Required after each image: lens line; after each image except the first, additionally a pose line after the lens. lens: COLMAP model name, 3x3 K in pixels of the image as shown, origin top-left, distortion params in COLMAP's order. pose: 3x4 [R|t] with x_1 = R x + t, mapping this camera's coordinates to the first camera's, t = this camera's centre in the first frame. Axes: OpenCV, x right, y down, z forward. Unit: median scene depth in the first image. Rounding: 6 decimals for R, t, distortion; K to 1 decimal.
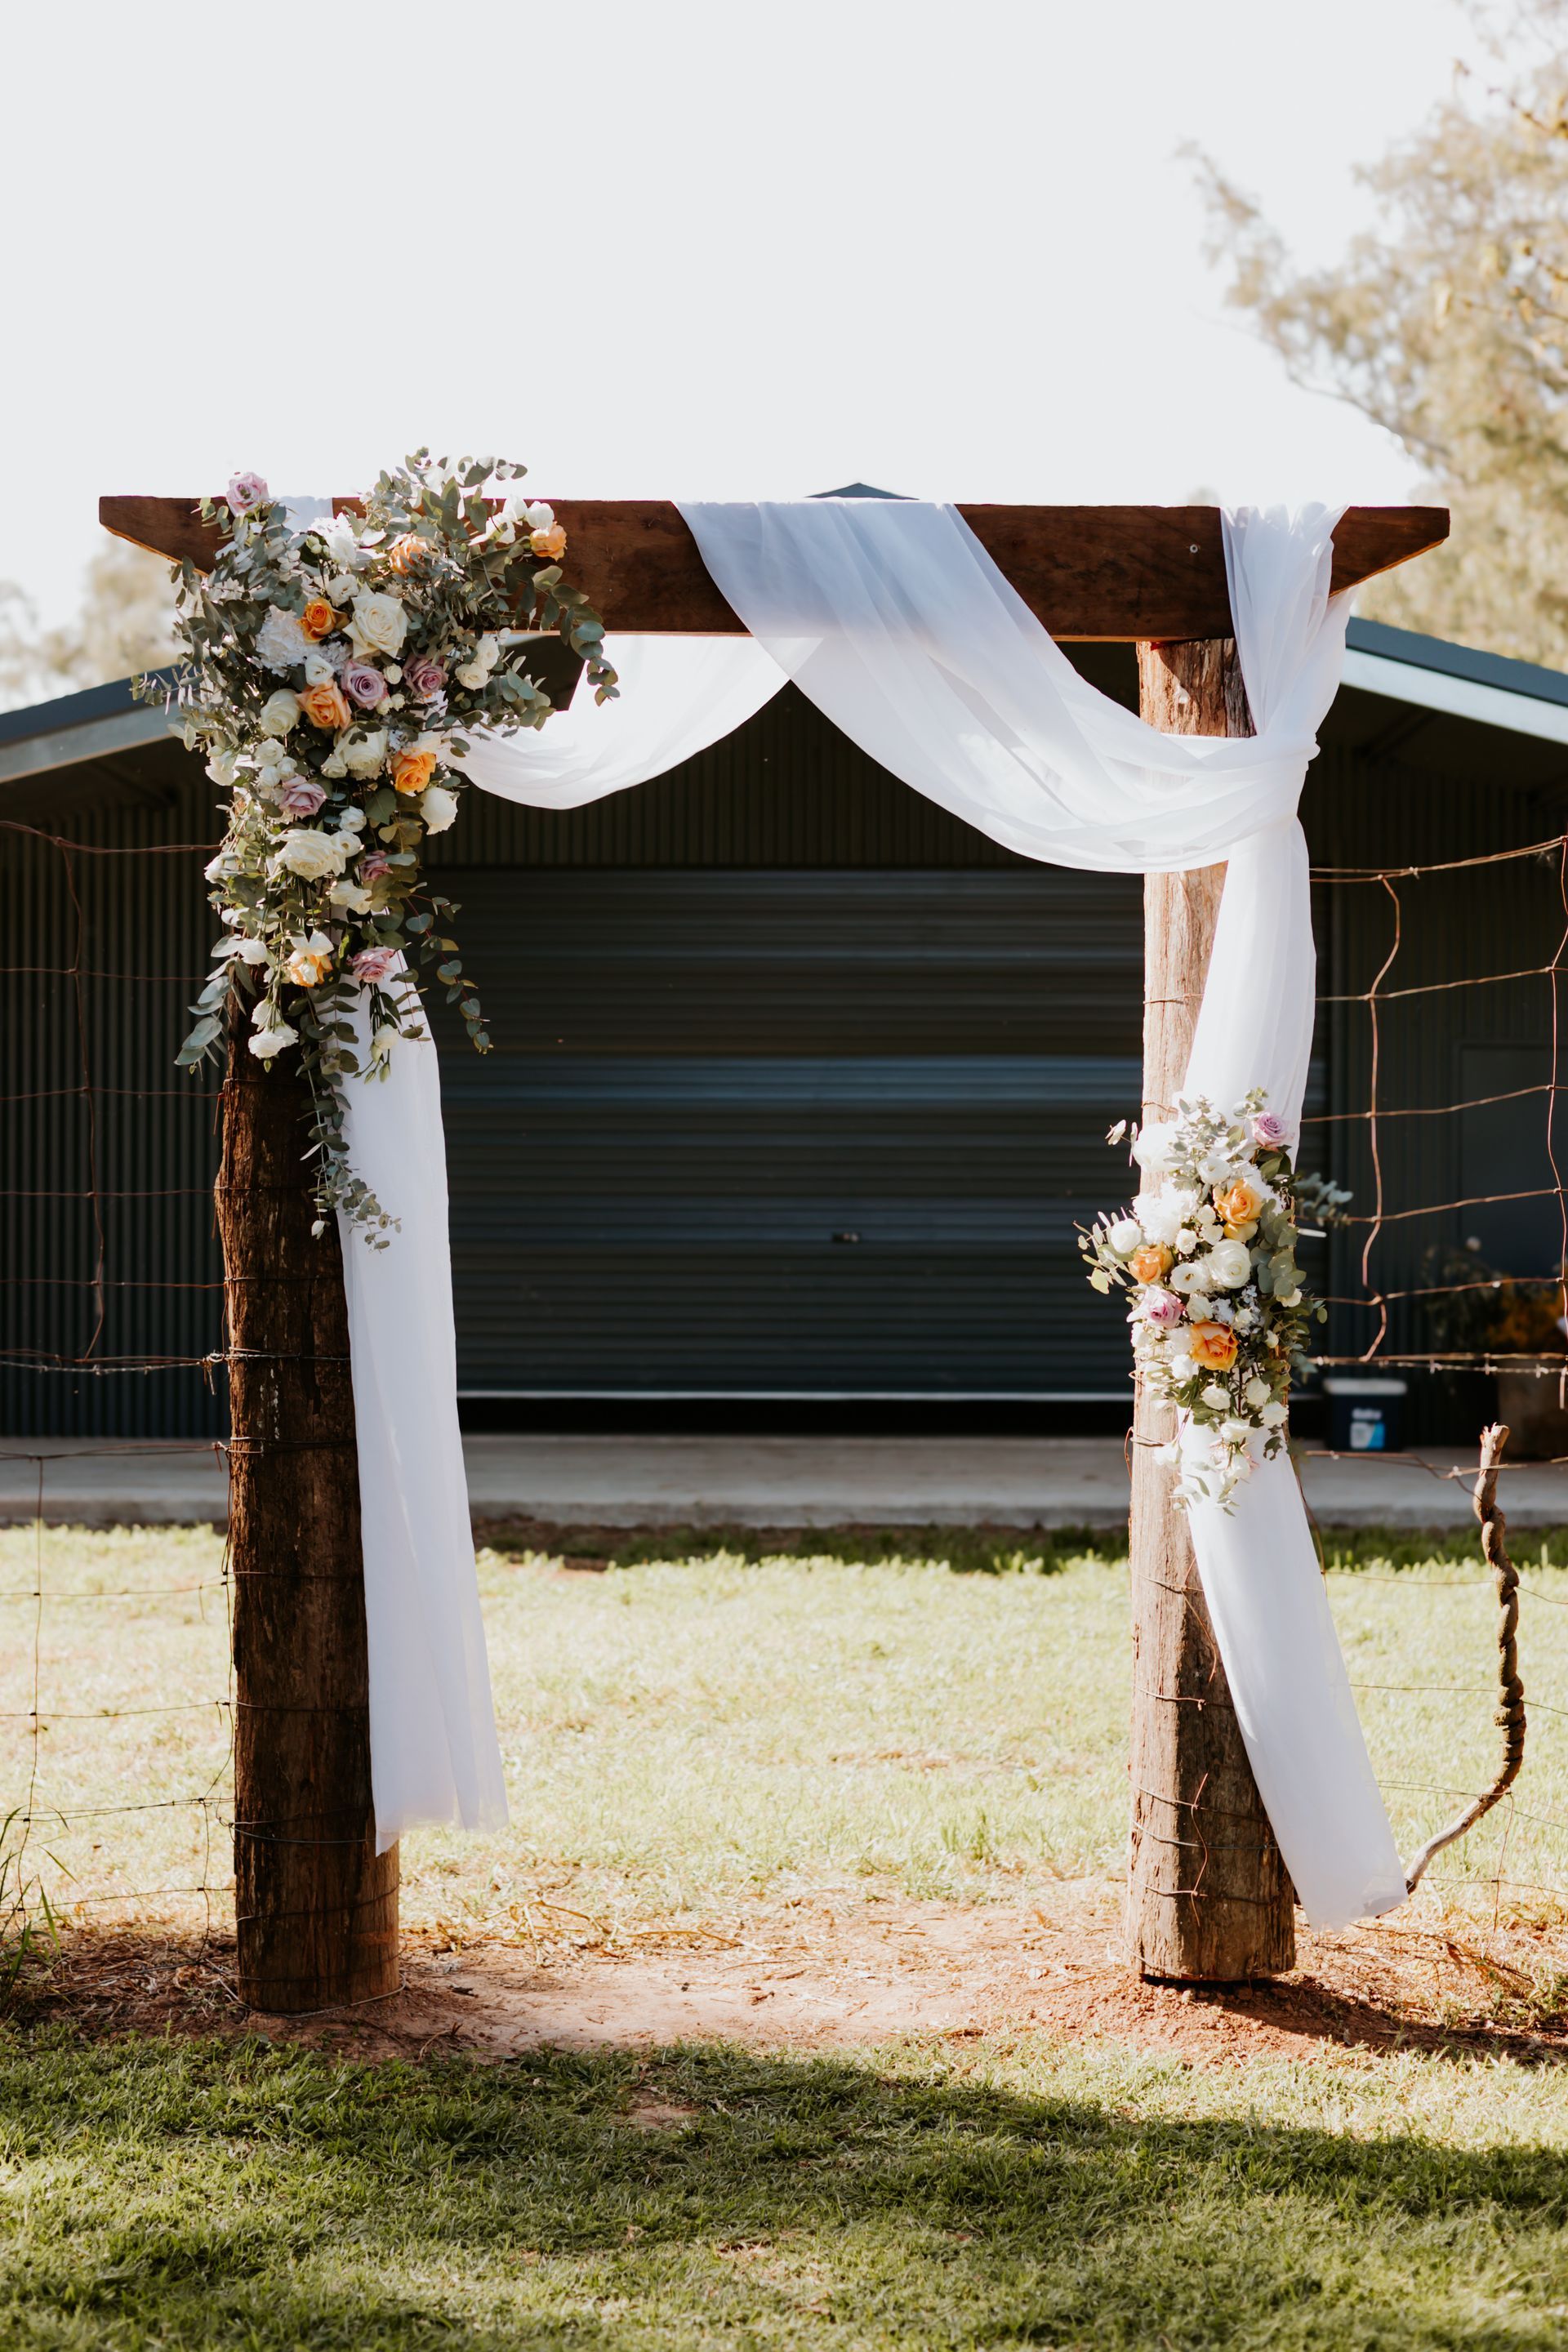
lens RADIAL K [[3661.7, 0, 699.7], [0, 3661.7, 1175.6], [0, 0, 1]] dist [0.018467, 0.001073]
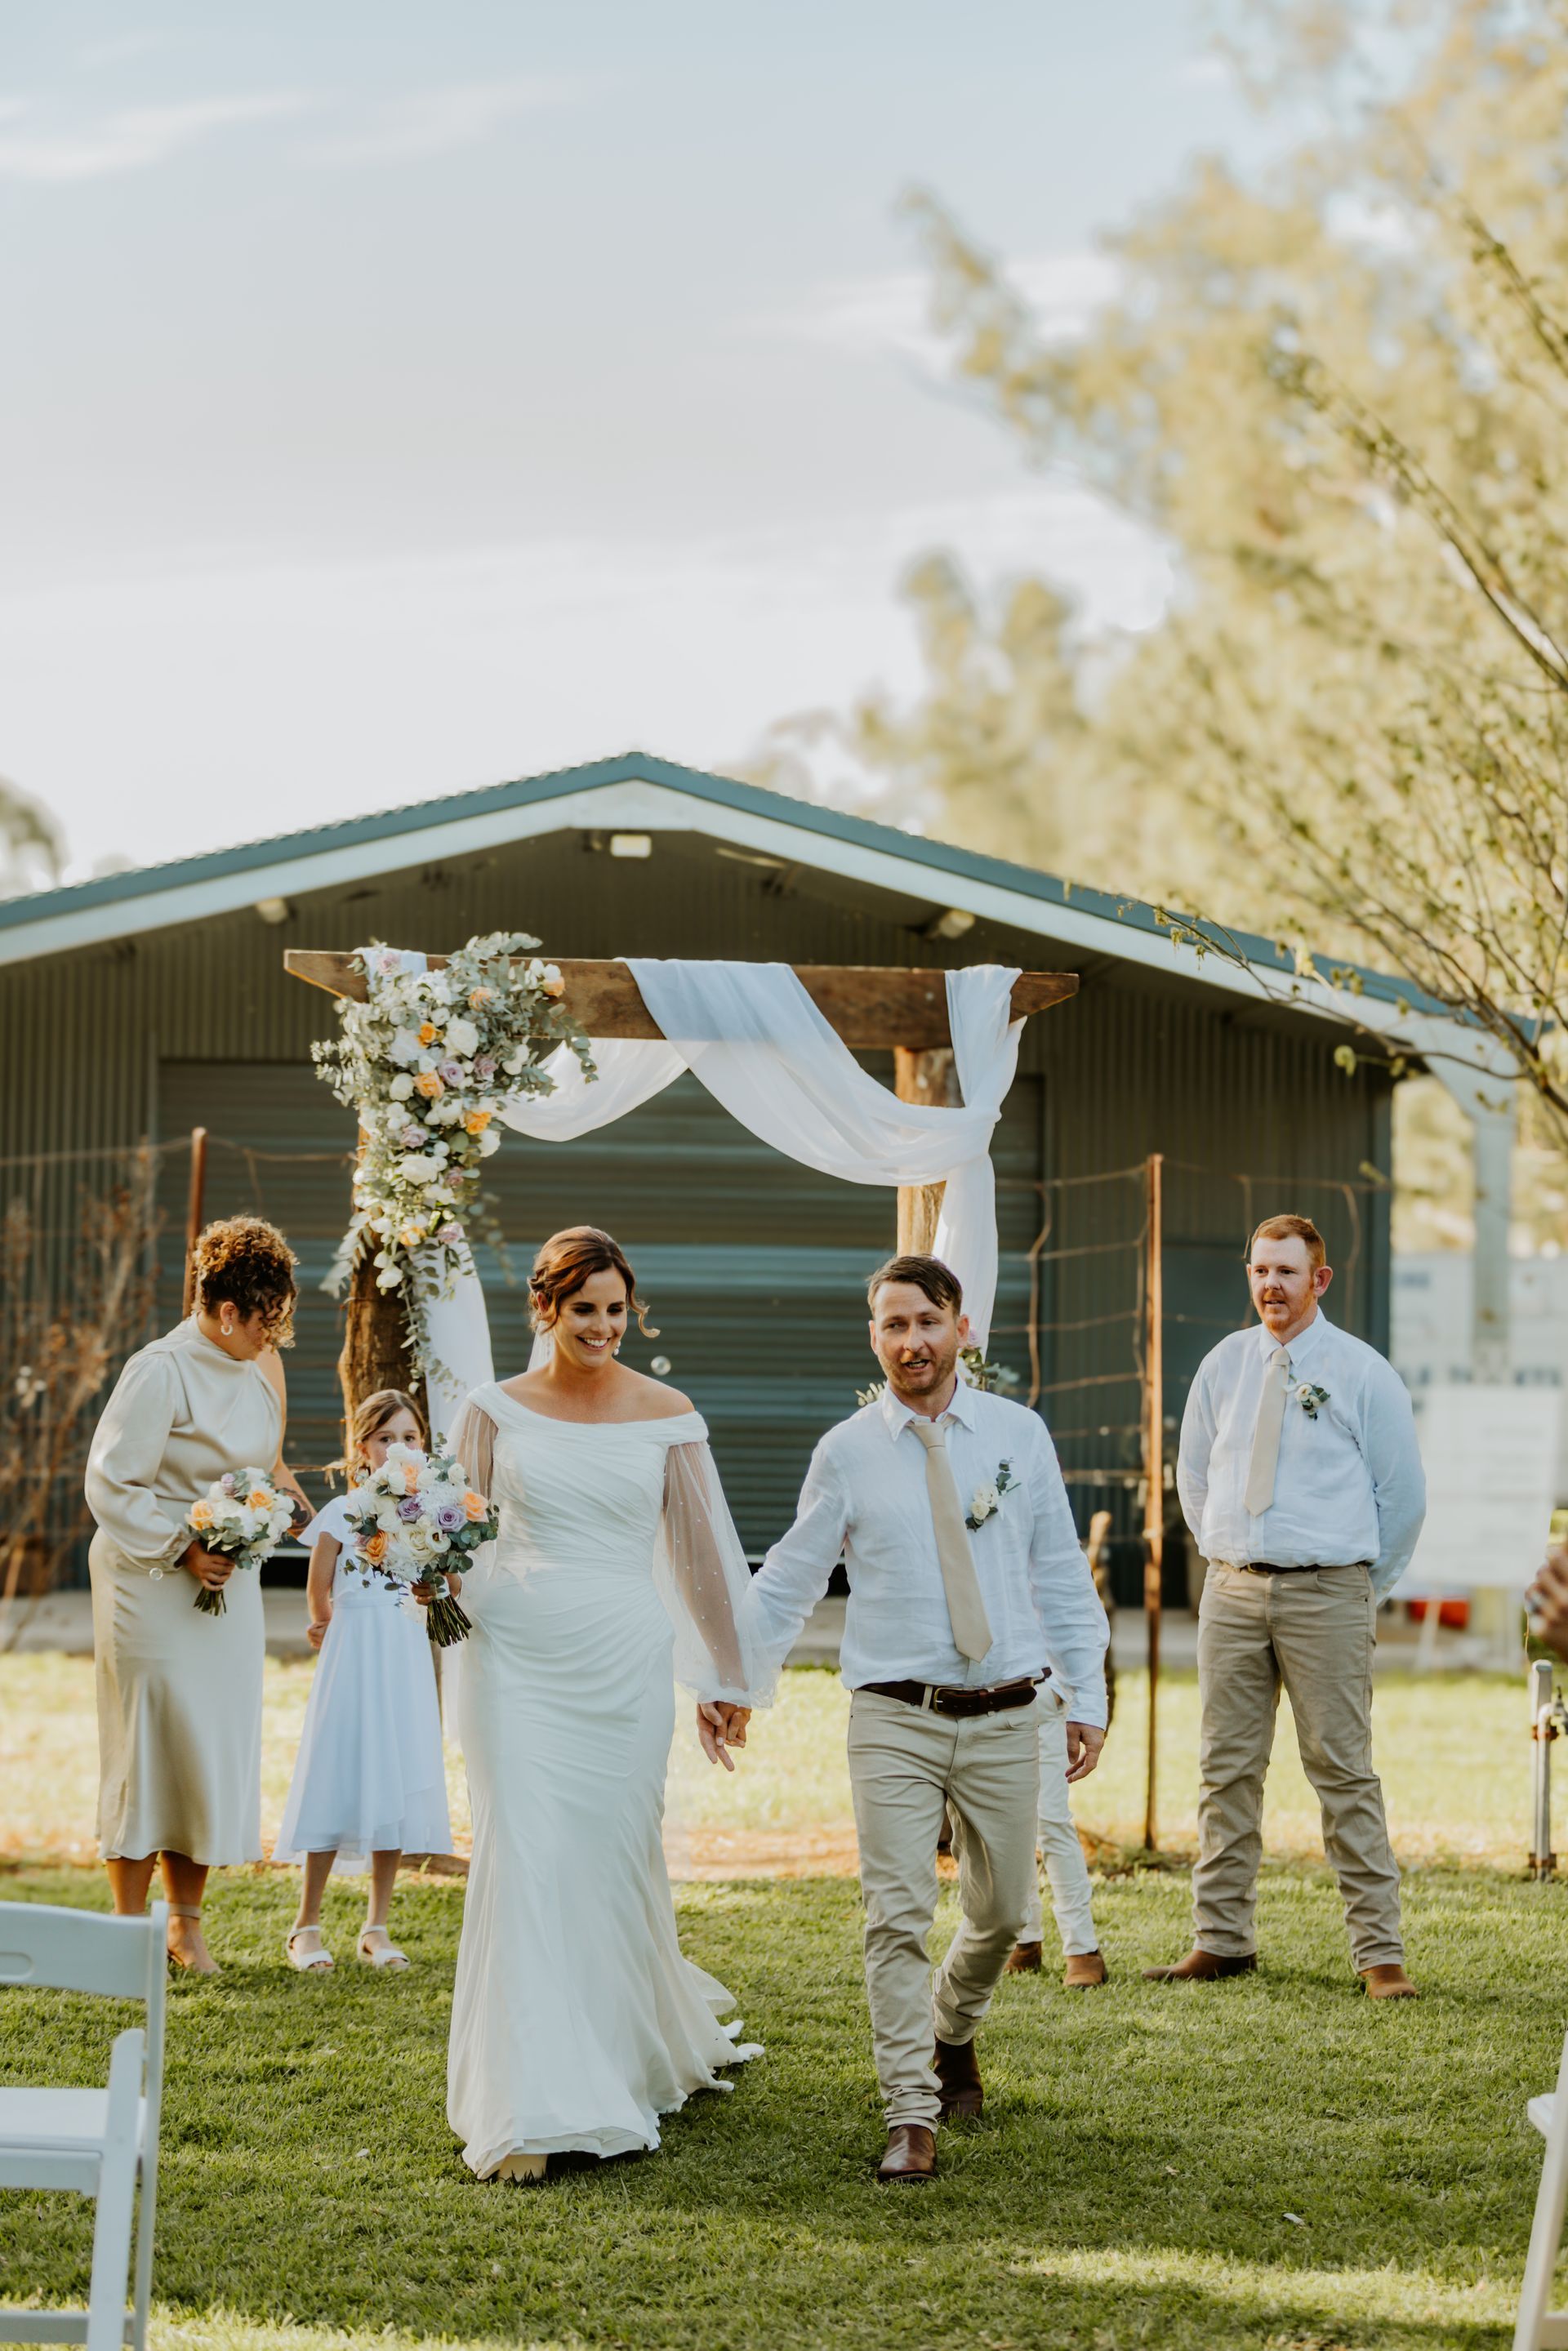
lens RADIAL K [[4004.0, 0, 658.5], [0, 4004.0, 1178.3], [0, 0, 1]] dist [0.007853, -0.056540]
pose [[0.997376, 0.017444, 0.070267, -0.123319], [-0.014402, 0.998947, -0.043564, -0.003306], [-0.070953, 0.042437, 0.996577, -0.863922]]
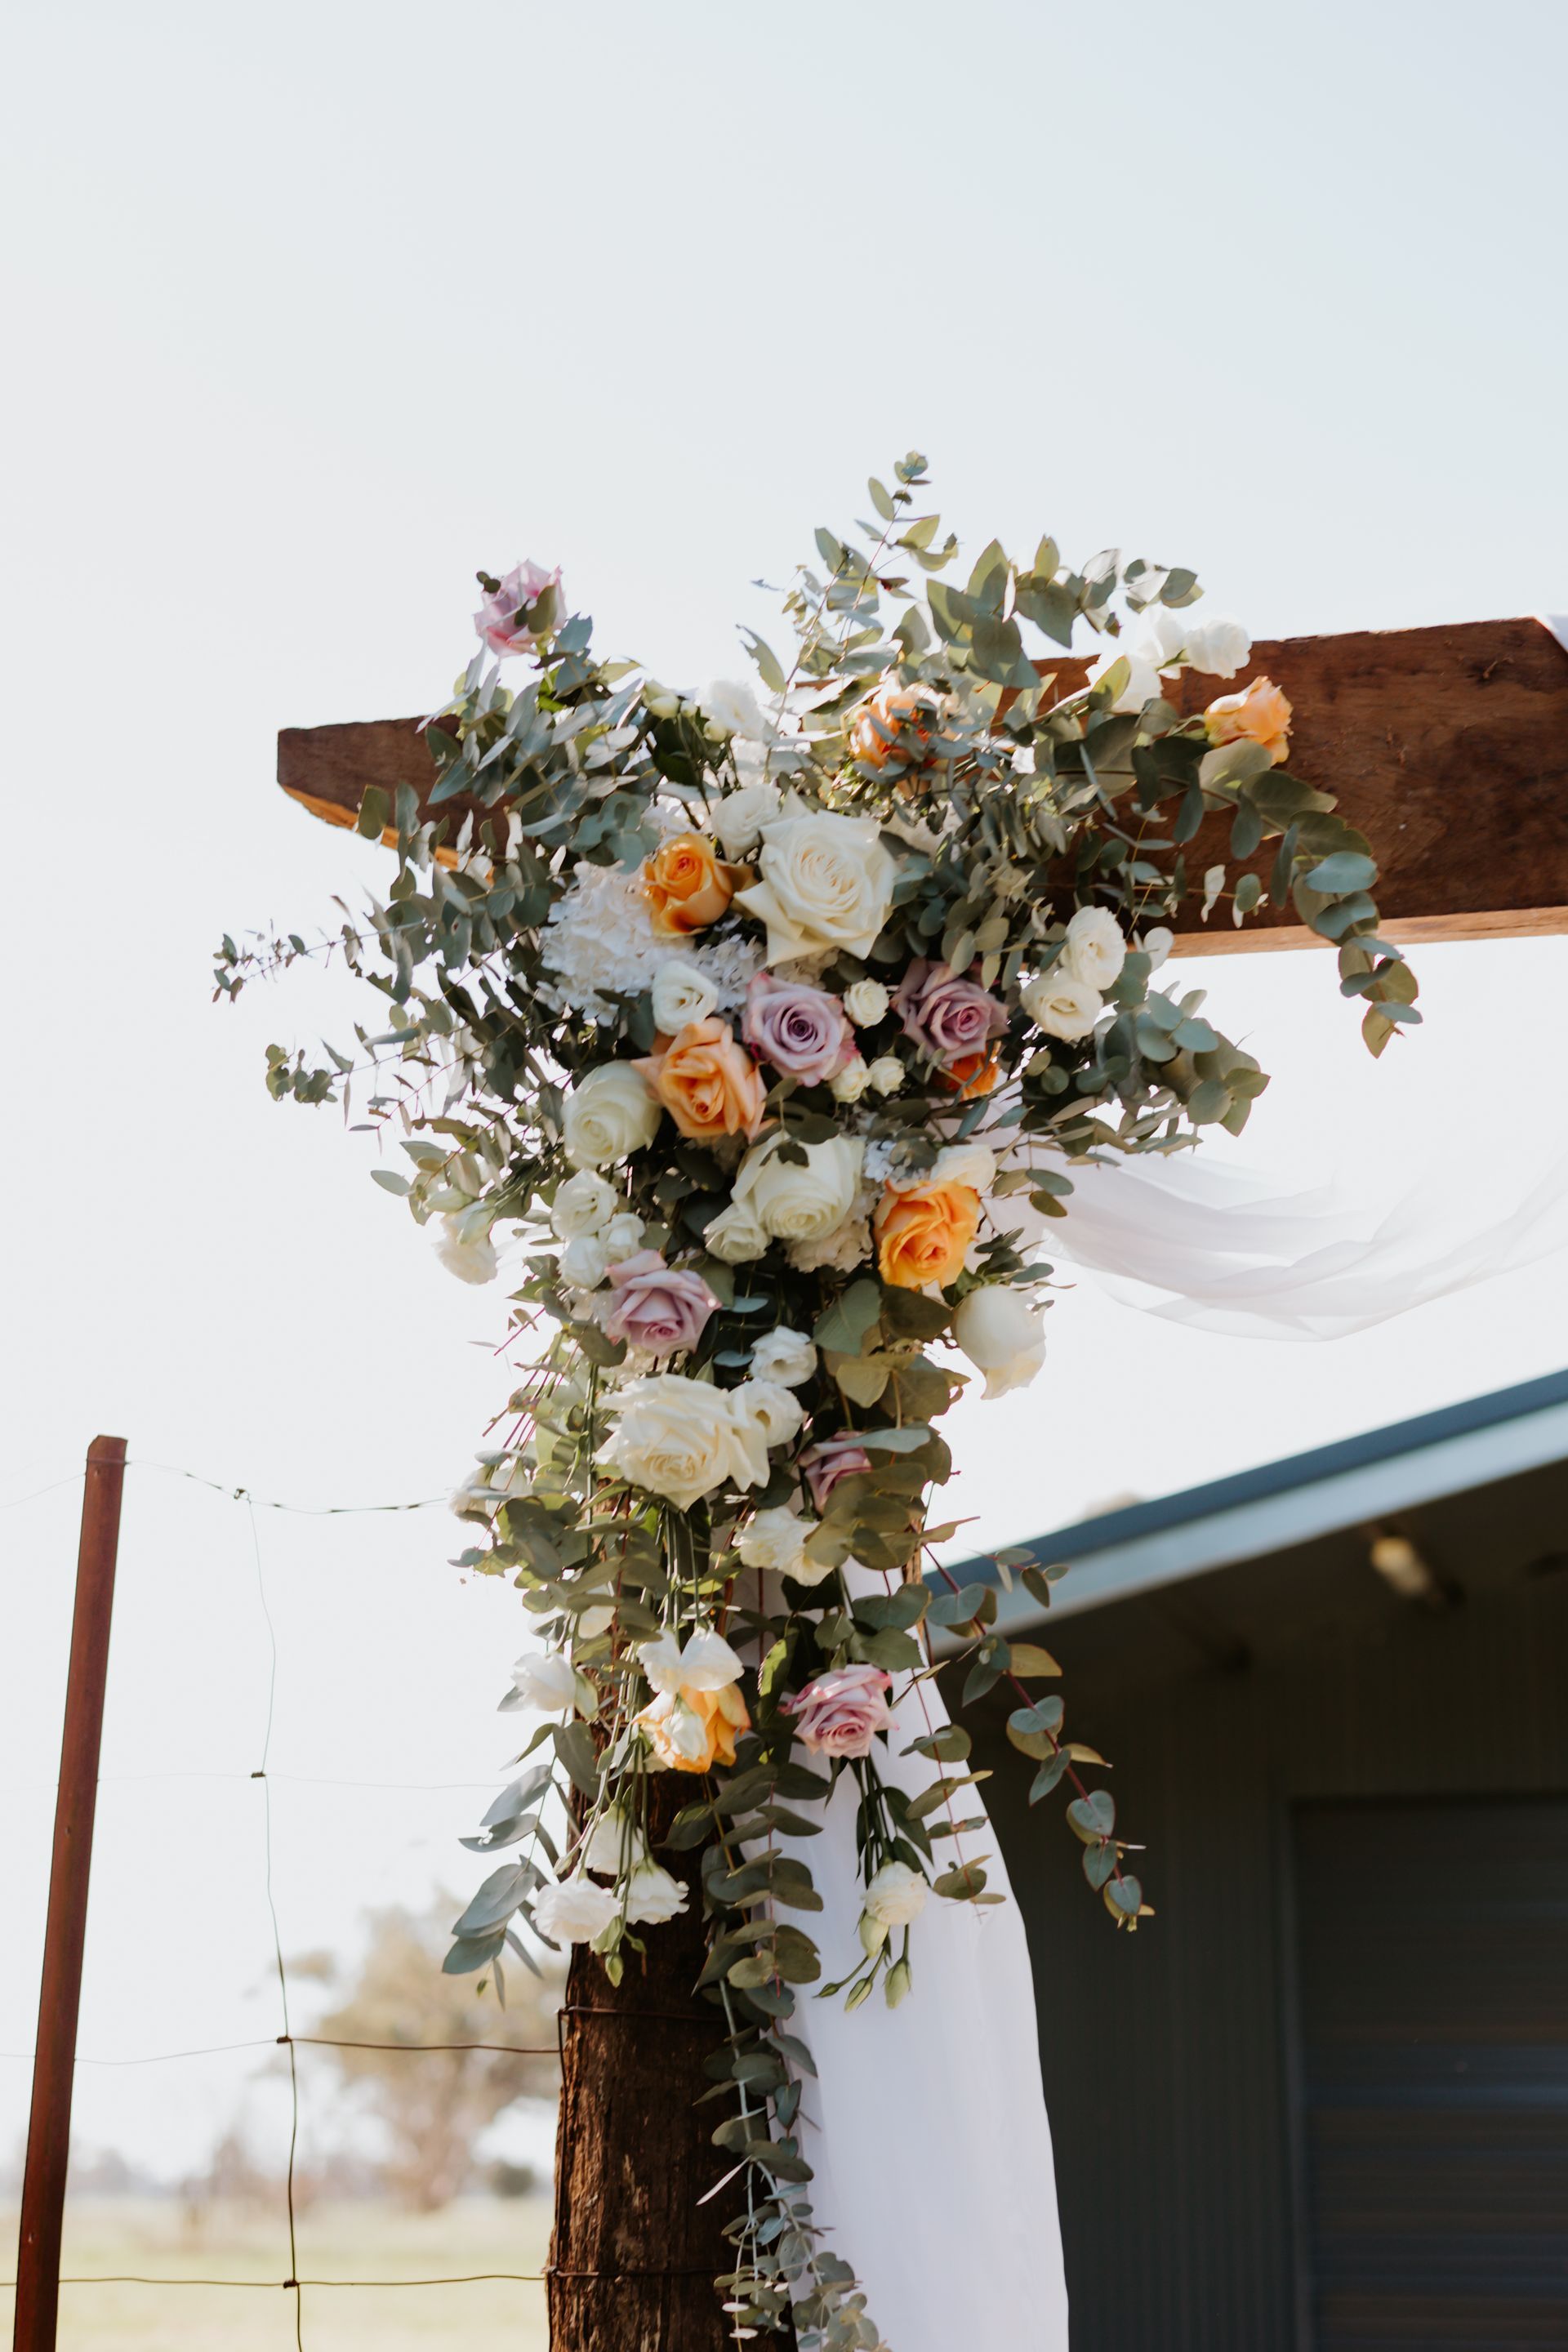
lens RADIAL K [[4005.6, 0, 658.5], [0, 4005.6, 1178.8], [0, 0, 1]] dist [0.007853, -0.056540]
pose [[0.967543, -0.063001, -0.244726, 0.003591], [0.000832, 0.969213, -0.246221, -0.005140], [0.252704, 0.238026, 0.937808, 0.559647]]
